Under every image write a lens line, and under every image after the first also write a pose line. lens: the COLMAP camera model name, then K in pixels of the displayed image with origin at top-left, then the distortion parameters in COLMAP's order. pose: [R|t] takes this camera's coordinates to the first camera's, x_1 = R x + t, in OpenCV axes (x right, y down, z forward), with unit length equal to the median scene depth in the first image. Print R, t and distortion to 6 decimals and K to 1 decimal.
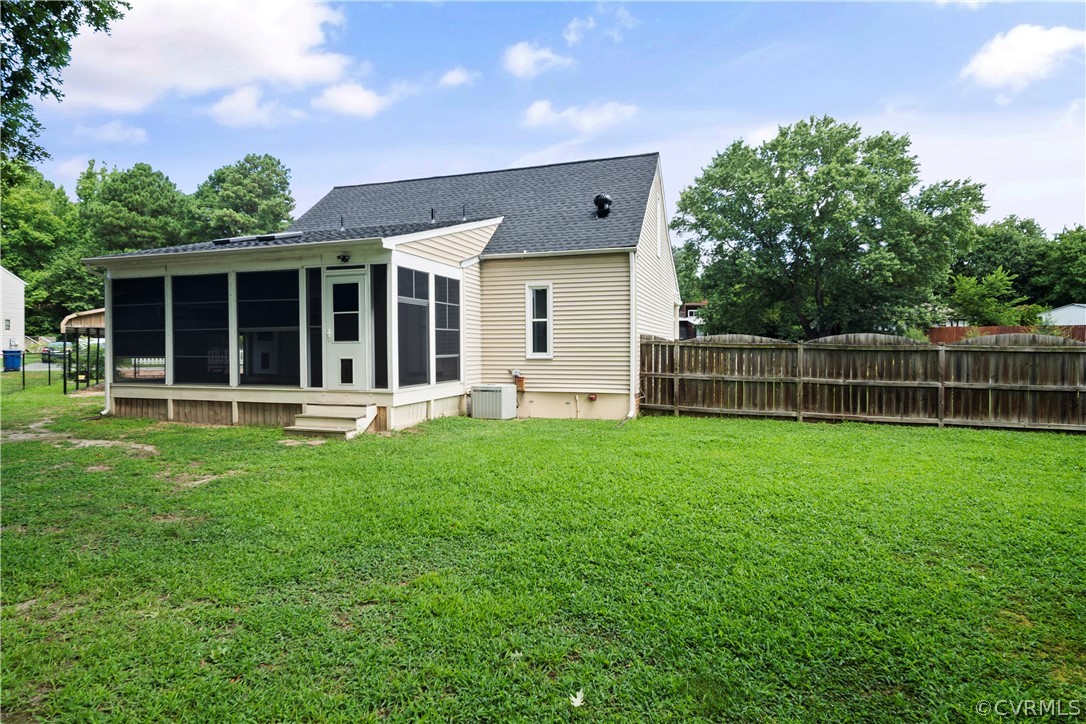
lens RADIAL K [[584.8, 0, 549.3], [0, 584.8, 351.2], [0, 0, 1]] dist [-0.003263, 0.002456]
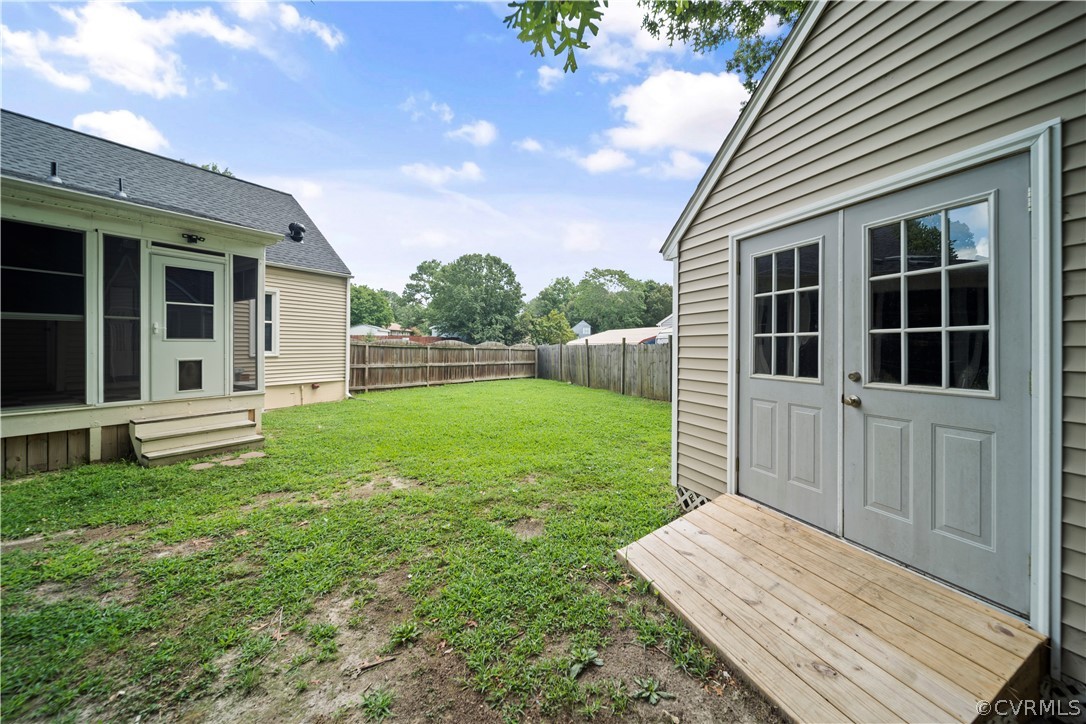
lens RADIAL K [[384.7, 0, 544.7], [0, 384.7, 344.9], [0, 0, 1]] dist [-0.001257, -0.000205]
pose [[0.258518, 0.006727, 0.965983, -0.625030], [0.002674, 0.999967, -0.007679, -0.002326], [-0.966003, 0.004568, 0.258491, 0.316071]]
